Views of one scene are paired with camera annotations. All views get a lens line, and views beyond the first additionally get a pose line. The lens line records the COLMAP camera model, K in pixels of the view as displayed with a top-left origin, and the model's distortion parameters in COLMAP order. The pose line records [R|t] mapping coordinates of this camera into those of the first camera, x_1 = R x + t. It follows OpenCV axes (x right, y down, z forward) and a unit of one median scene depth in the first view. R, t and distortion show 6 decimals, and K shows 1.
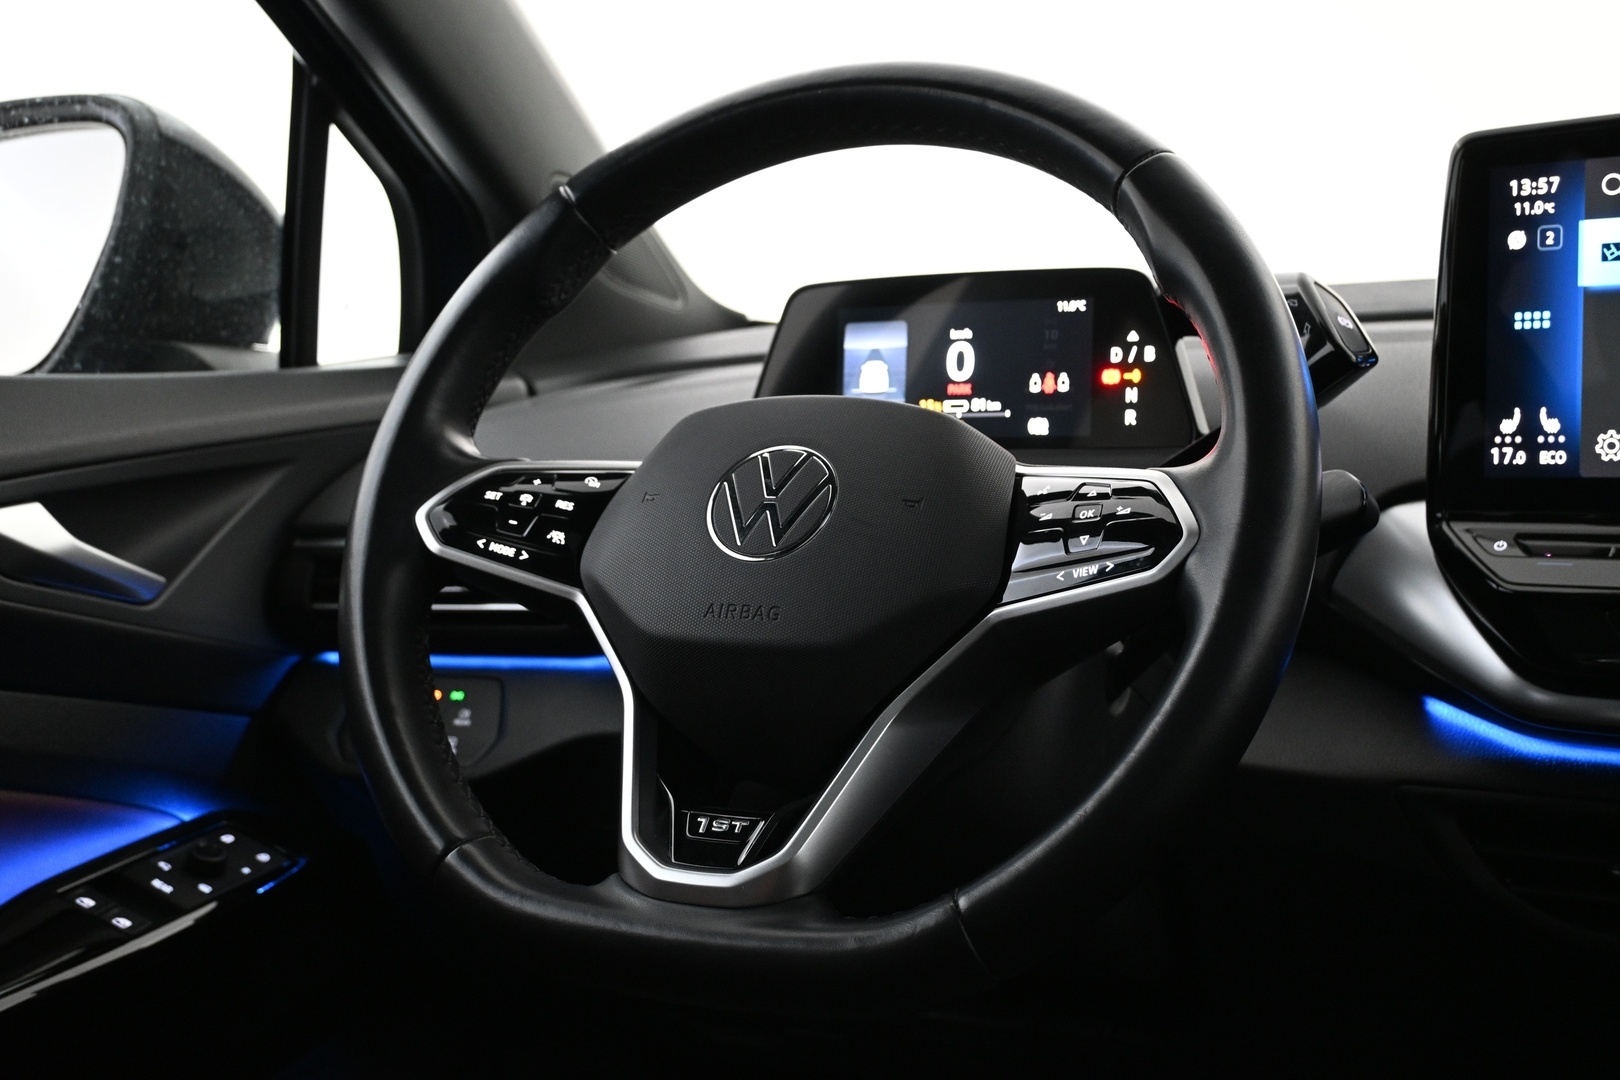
lens RADIAL K [[1971.8, 0, 803.0], [0, 1971.8, 541.3], [0, 0, 1]] dist [0.009094, 0.000000]
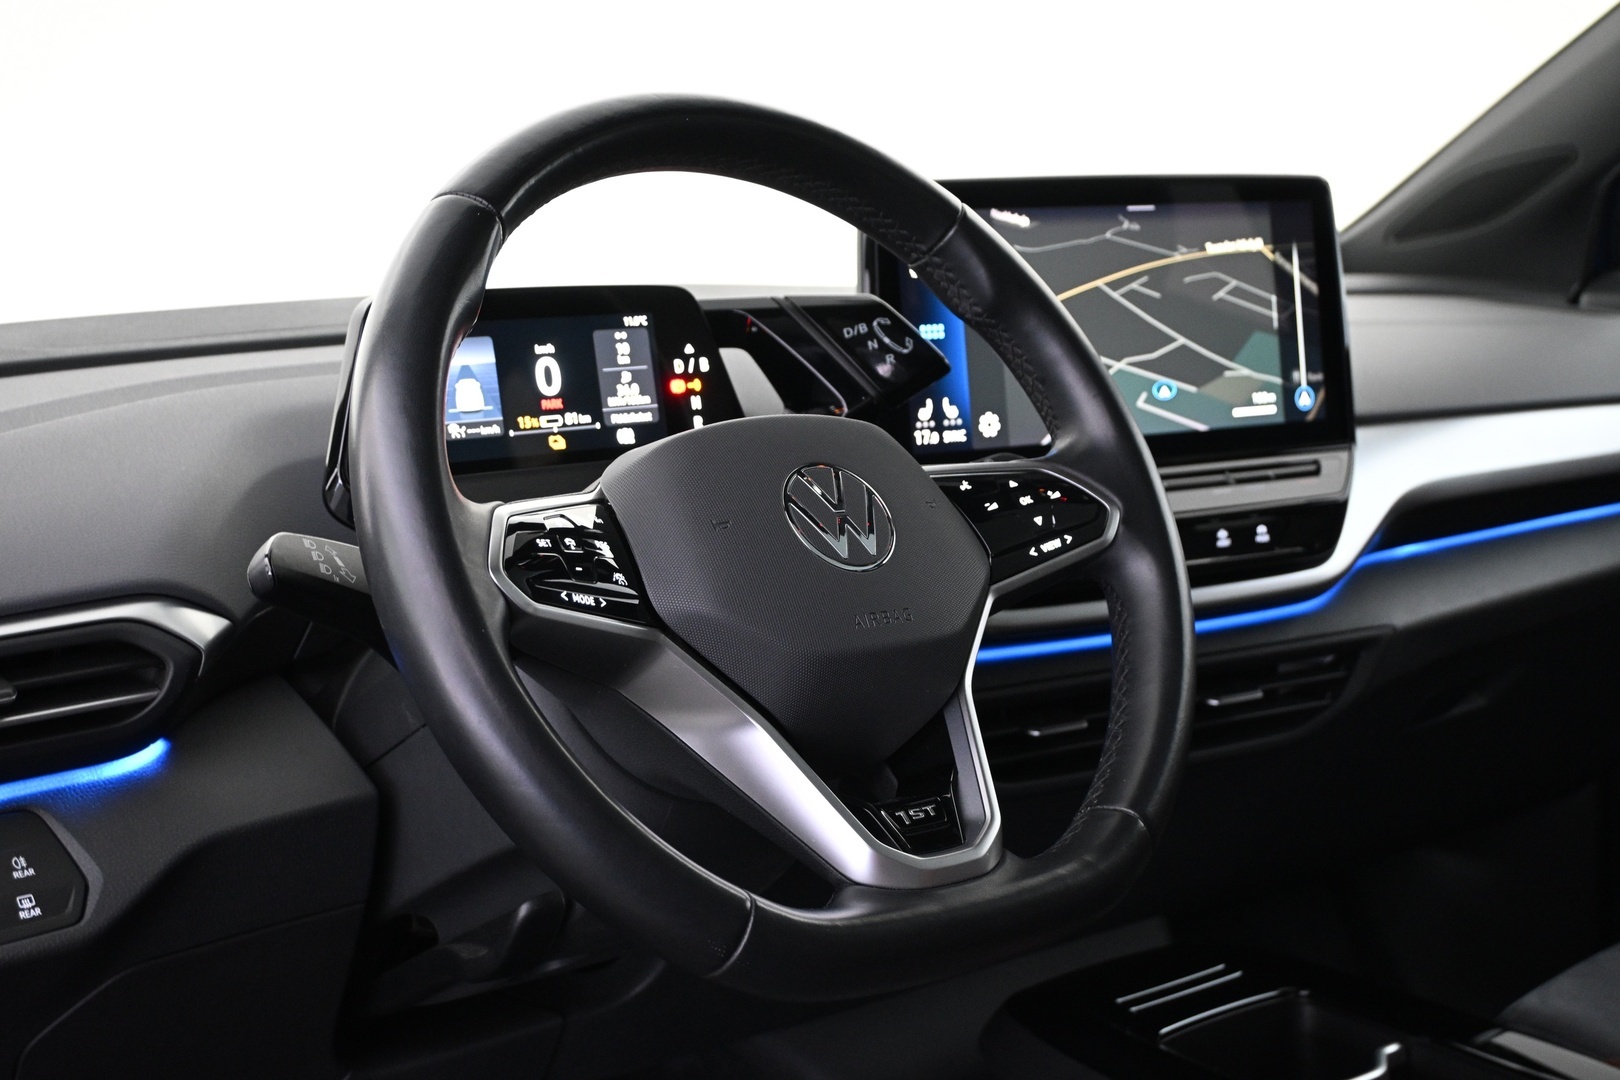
lens RADIAL K [[2201.5, 0, 811.7], [0, 2201.5, 540.6], [0, 0, 1]] dist [0.041394, 0.000000]
pose [[0.434617, -0.097377, 0.895336, -0.909530], [0.096199, 0.993469, 0.061353, -0.066993], [-0.895463, 0.059466, 0.441146, 0.409315]]
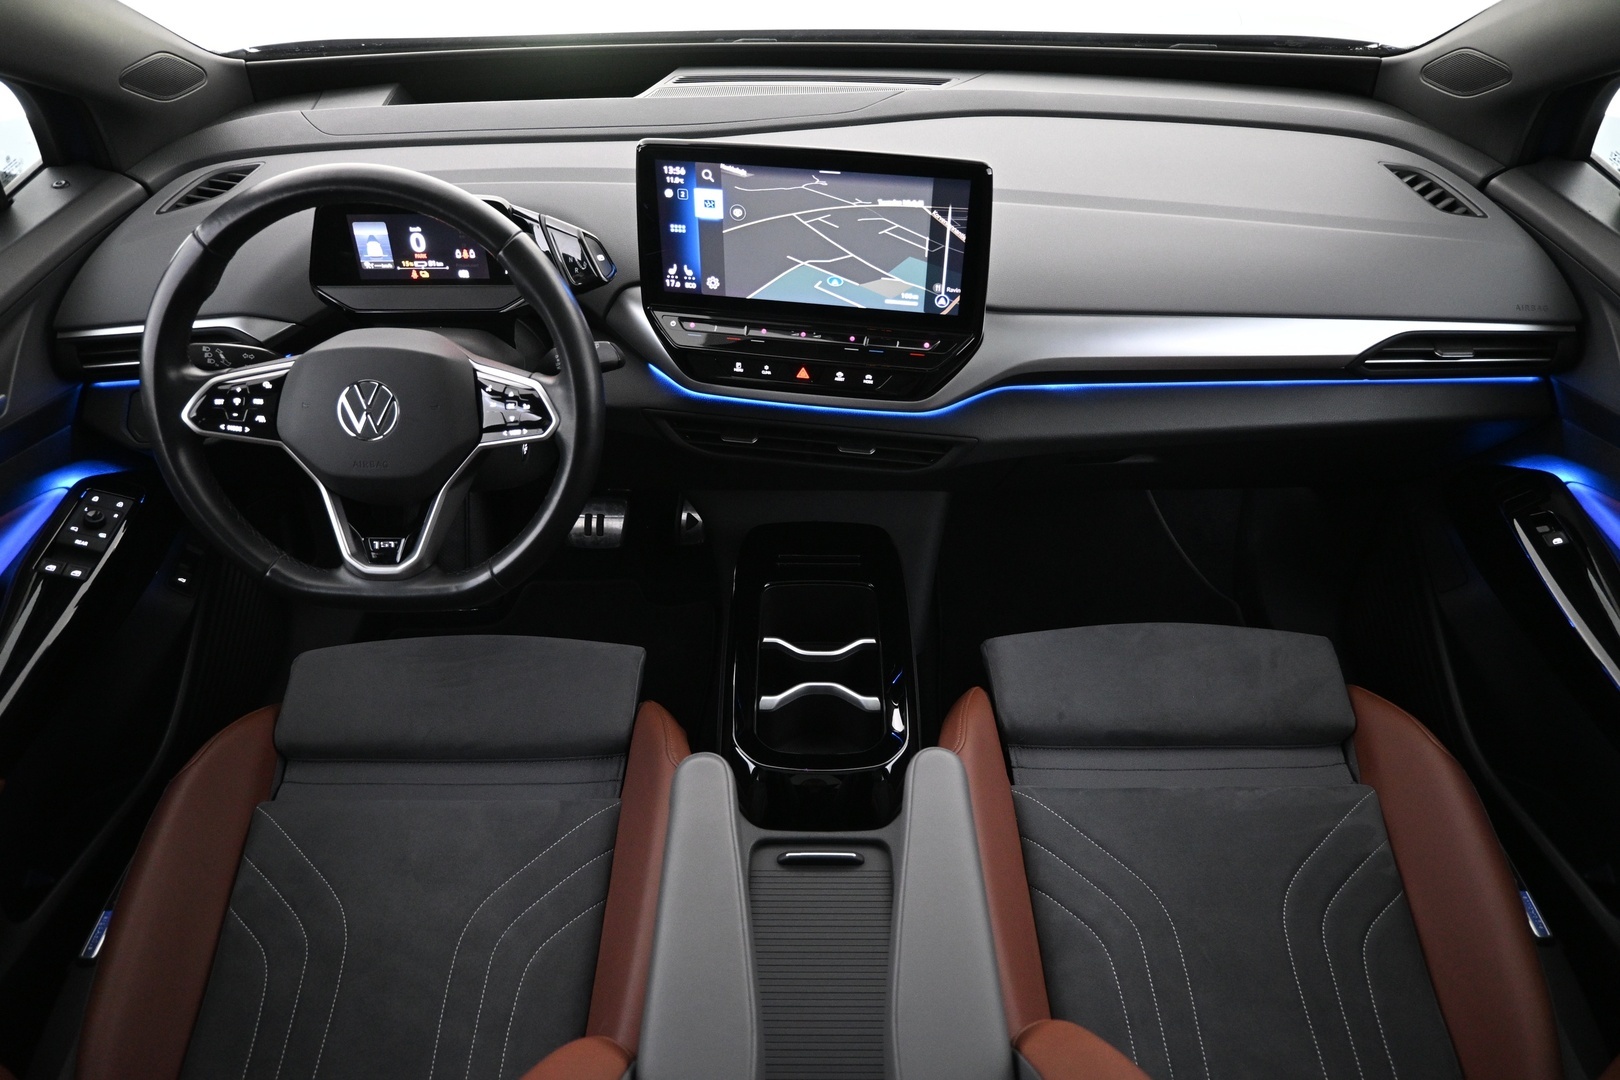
lens RADIAL K [[1077.6, 0, 806.6], [0, 1077.6, 540.1], [0, 0, 1]] dist [-0.022578, 0.006585]
pose [[0.902655, -0.260296, 0.342725, -0.019421], [0.007776, 0.806092, 0.591739, -0.522587], [-0.430296, -0.531471, 0.729647, -0.163930]]
